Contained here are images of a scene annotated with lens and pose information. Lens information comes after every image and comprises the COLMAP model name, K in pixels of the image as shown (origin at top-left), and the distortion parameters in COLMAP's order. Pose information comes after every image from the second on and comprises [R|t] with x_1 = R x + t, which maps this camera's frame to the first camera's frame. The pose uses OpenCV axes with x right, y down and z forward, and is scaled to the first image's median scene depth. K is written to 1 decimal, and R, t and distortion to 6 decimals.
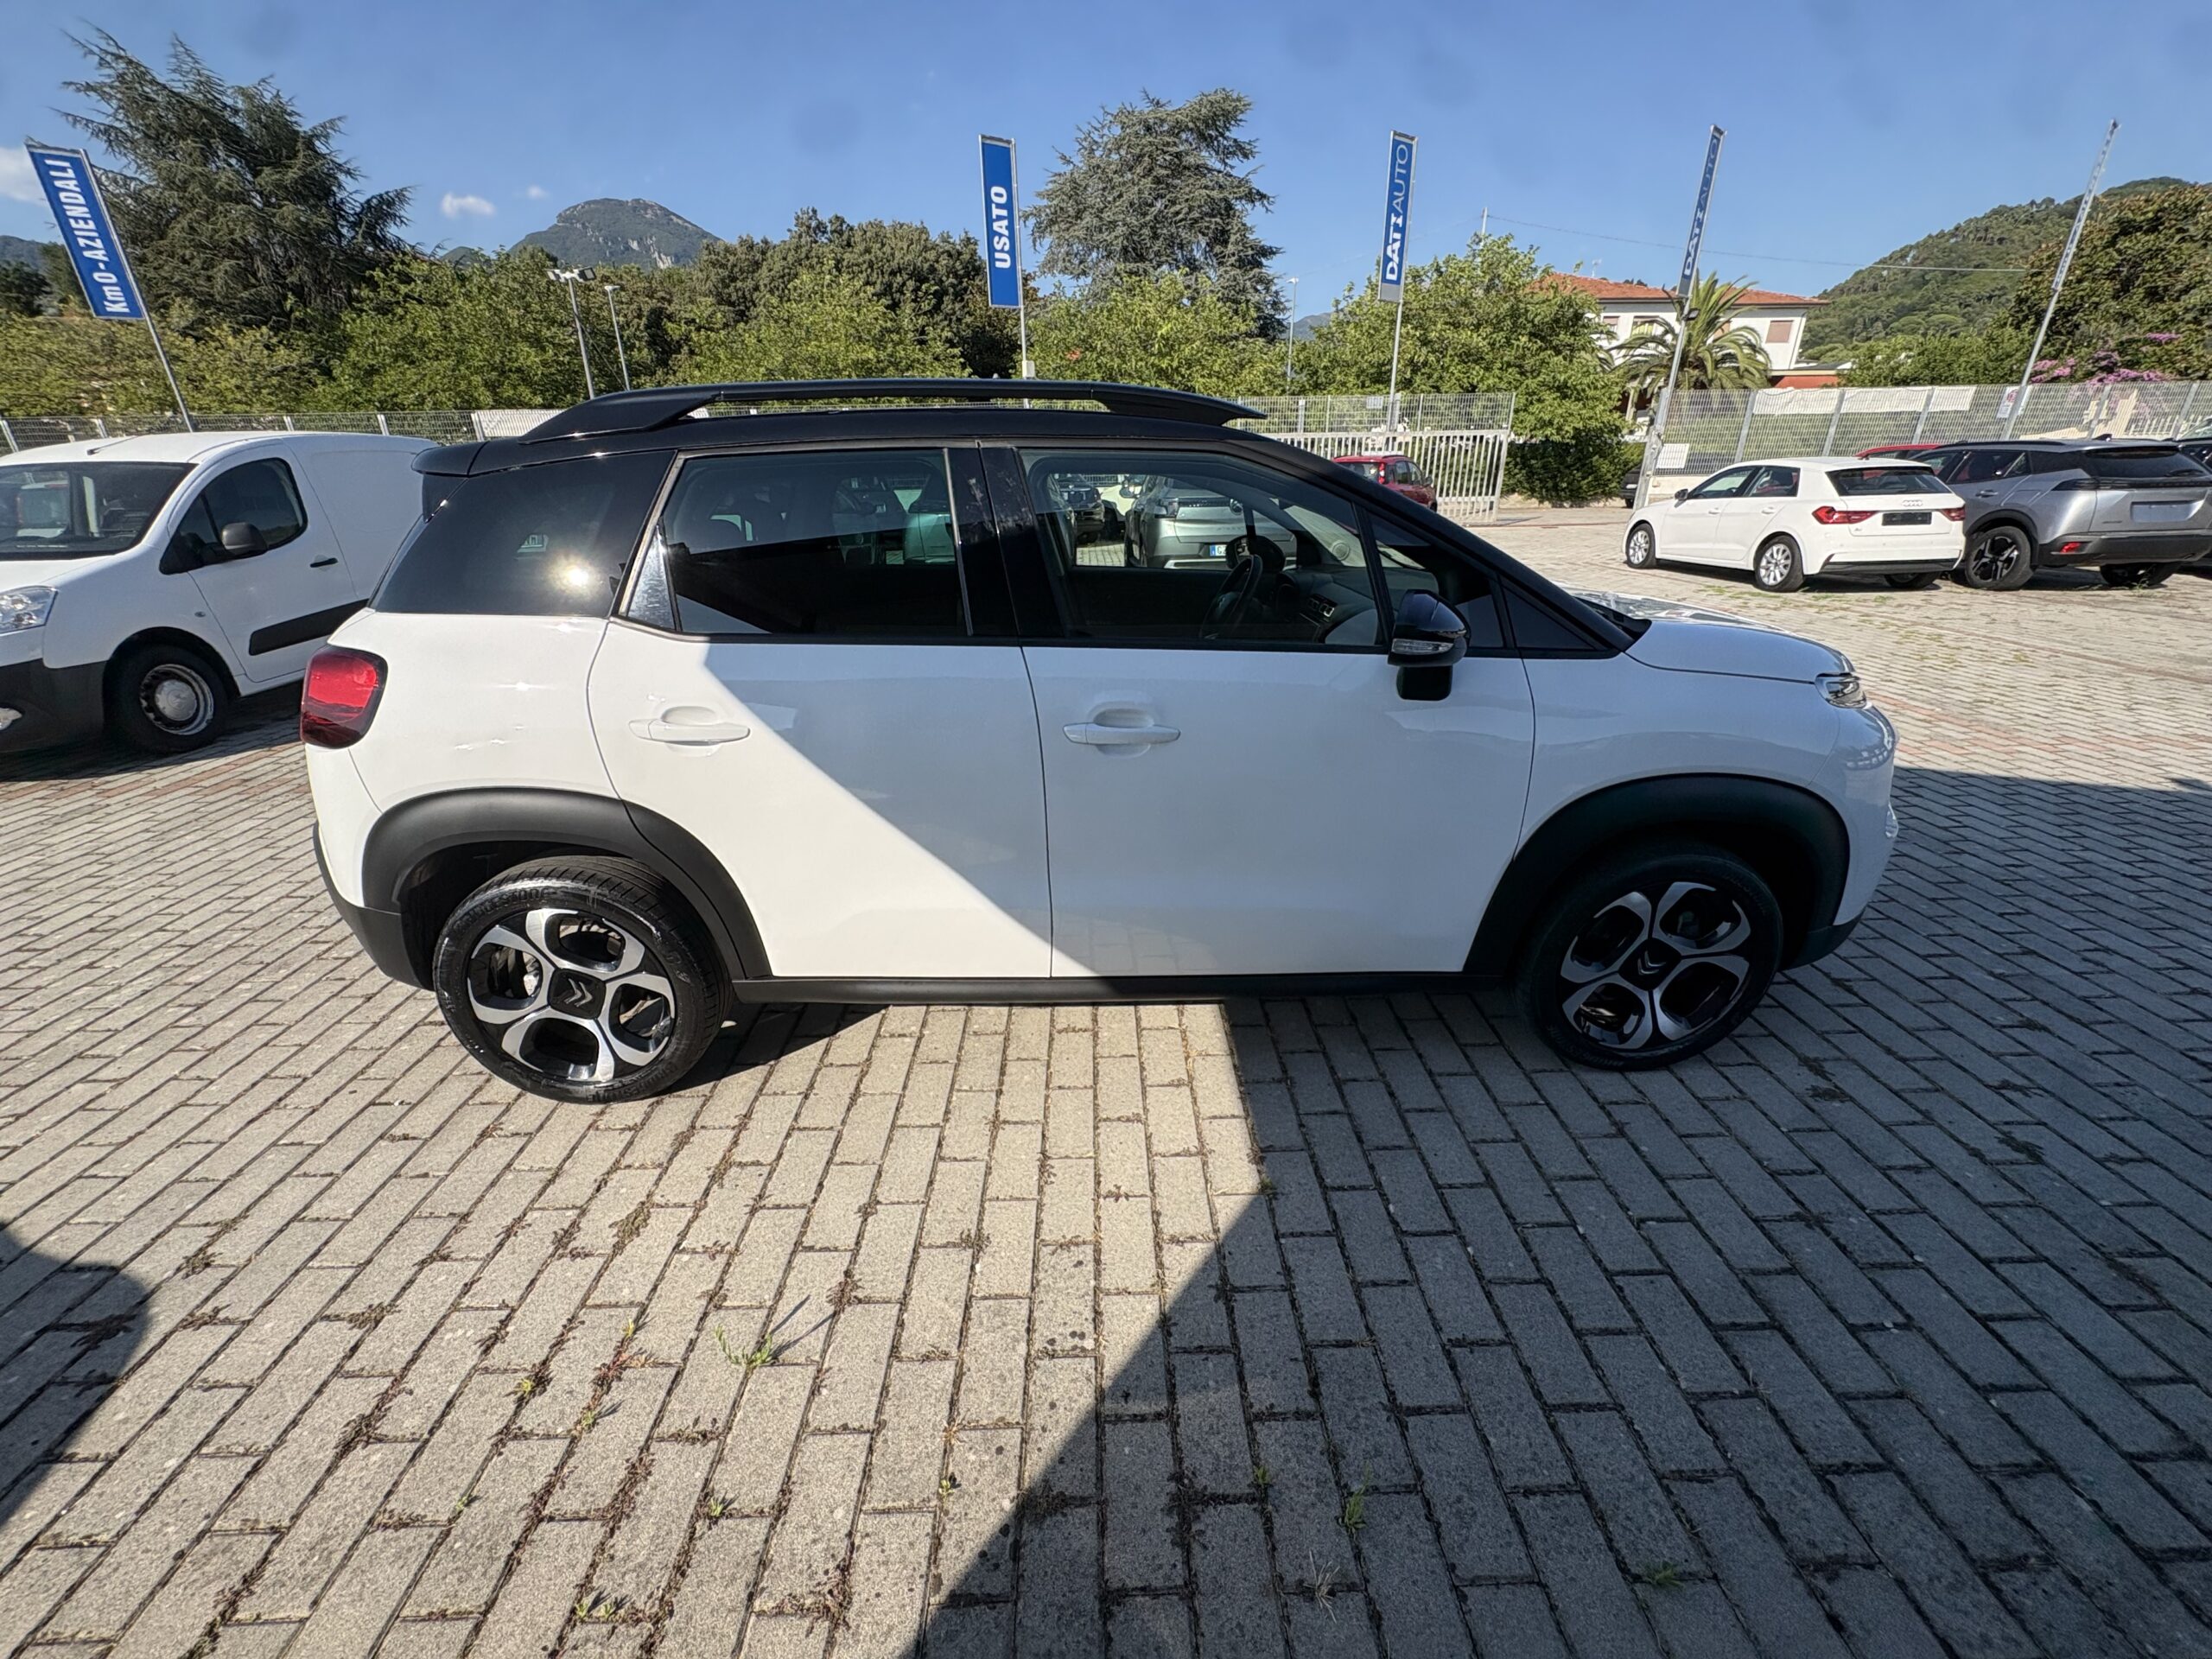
lens RADIAL K [[881.3, 0, 1105.7], [0, 881.3, 820.0], [0, 0, 1]] dist [-0.000649, -0.000239]
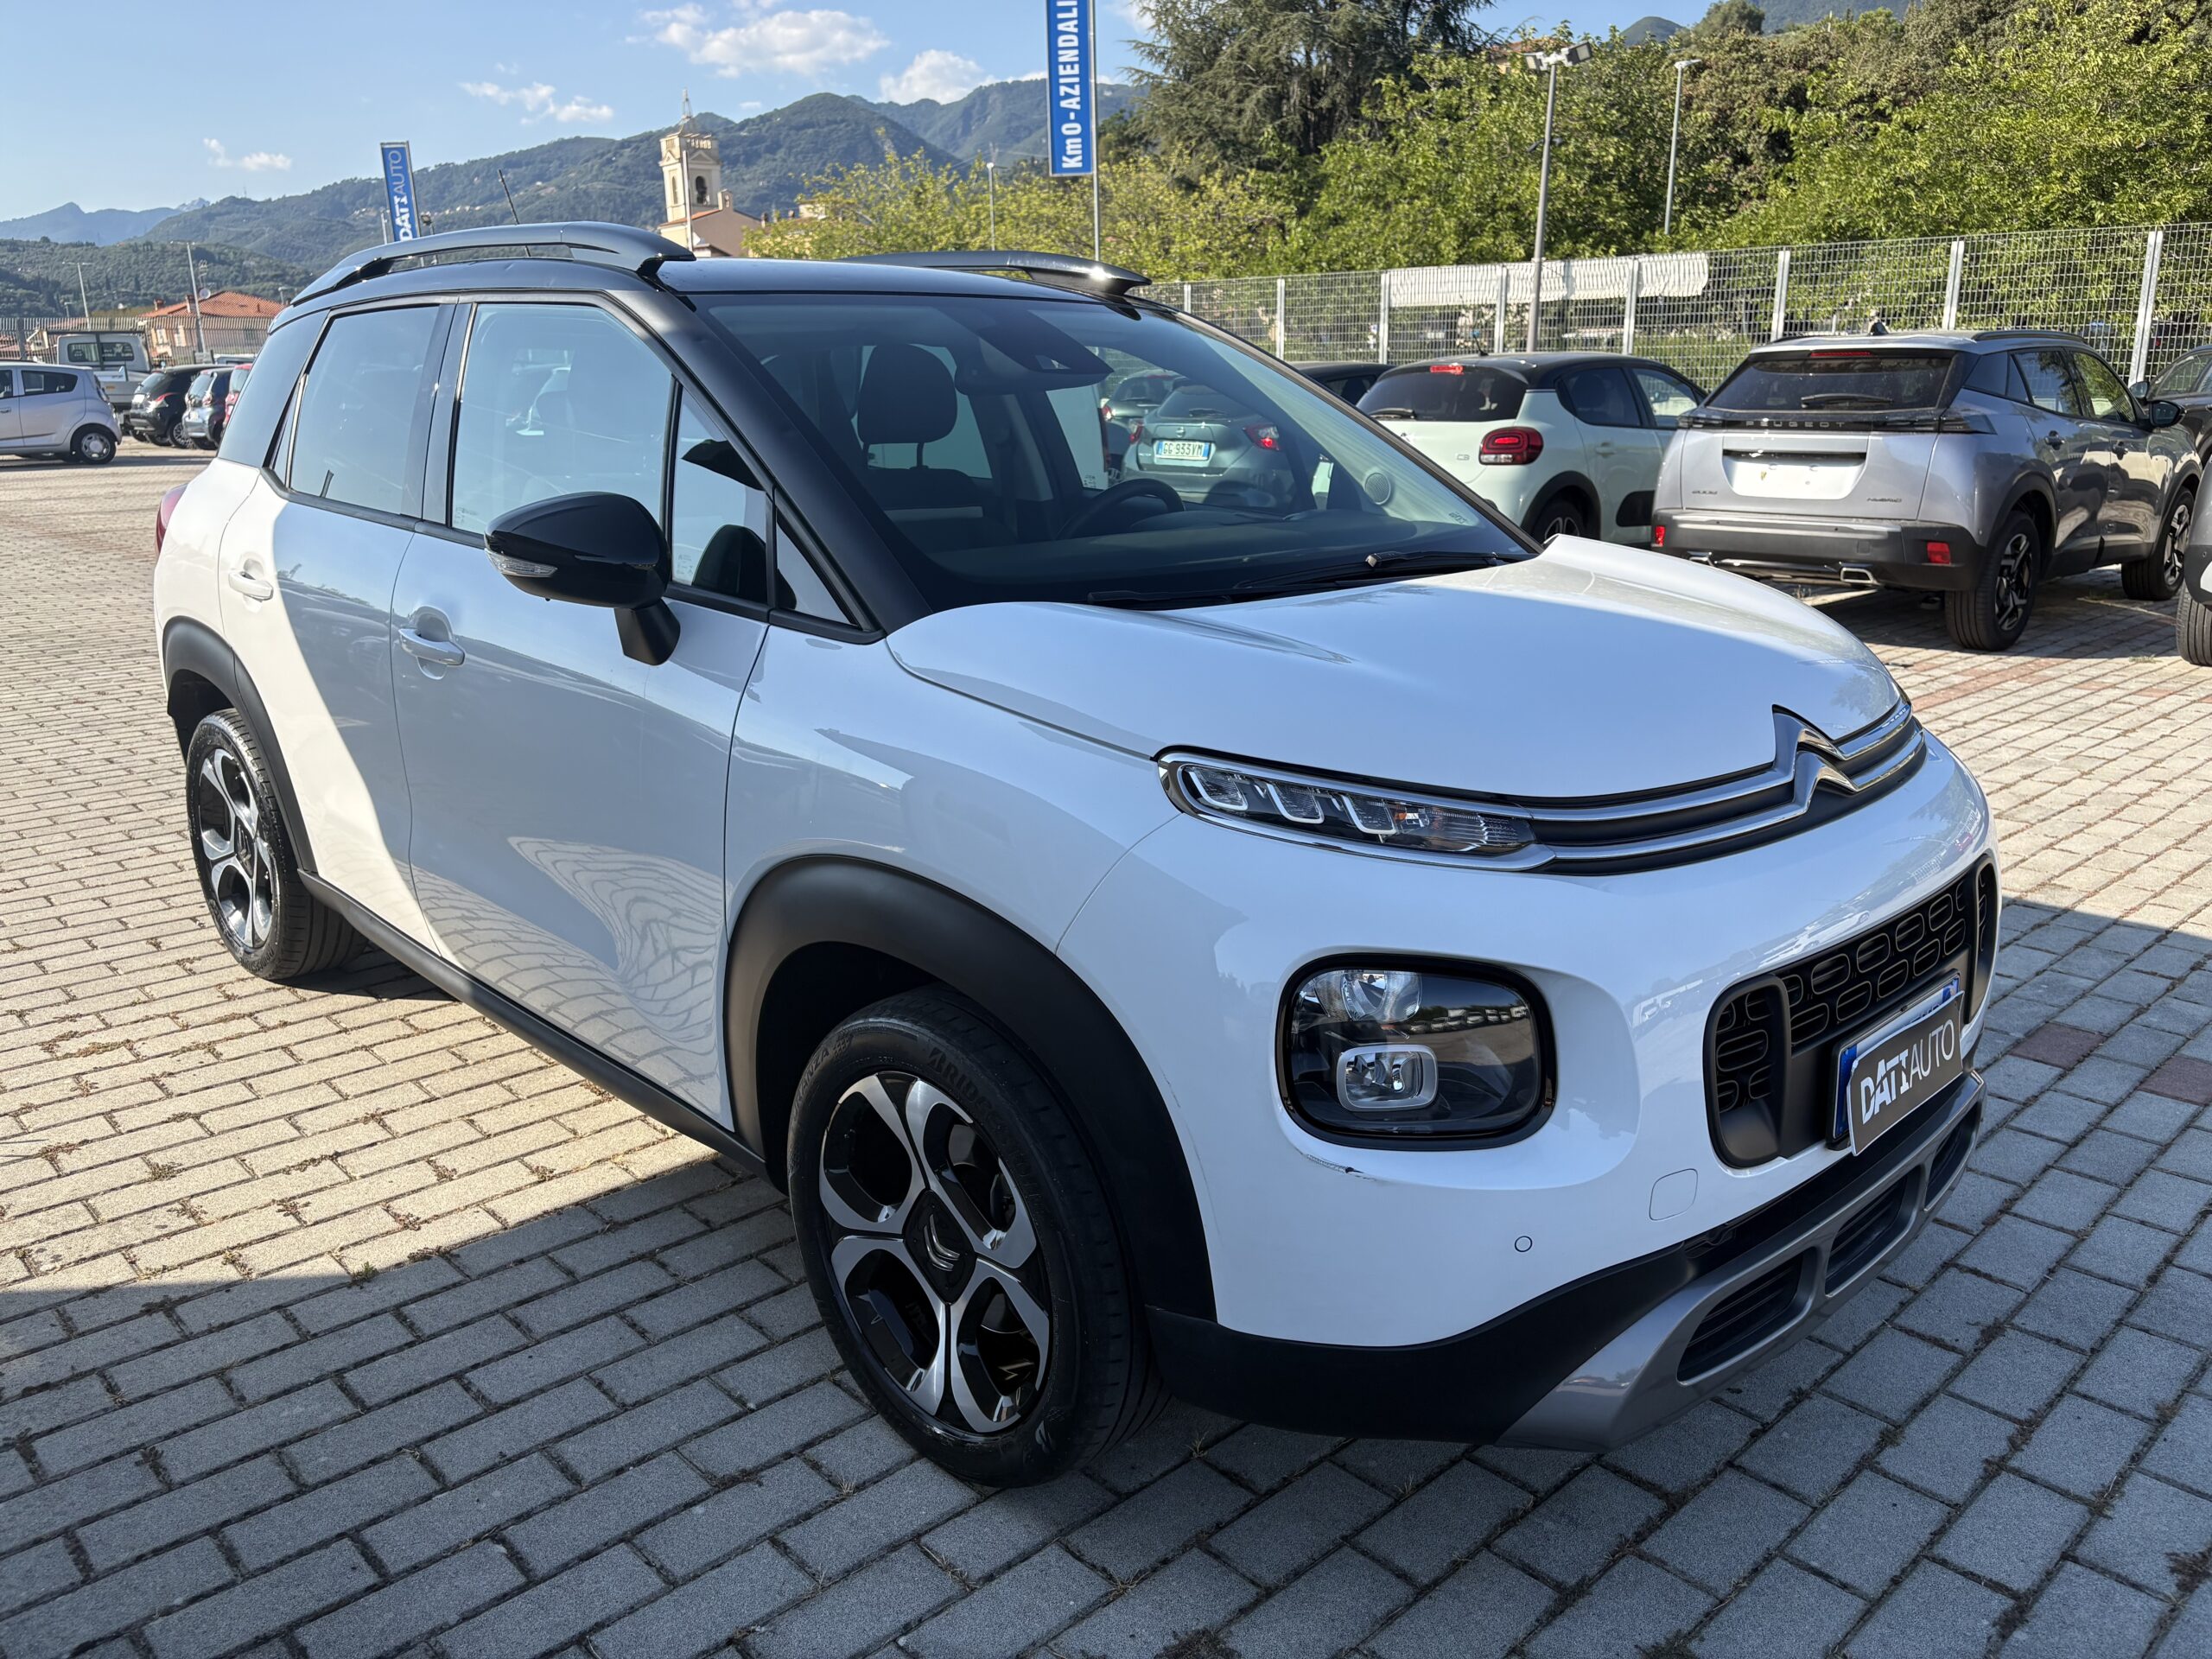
lens RADIAL K [[1672.0, 0, 1107.1], [0, 1672.0, 787.4], [0, 0, 1]] dist [0.078722, -0.082642]
pose [[0.673285, 0.190416, -0.714443, 1.414596], [-0.281527, 0.959505, -0.009577, -0.121326], [0.683689, 0.207584, 0.699628, 0.326047]]
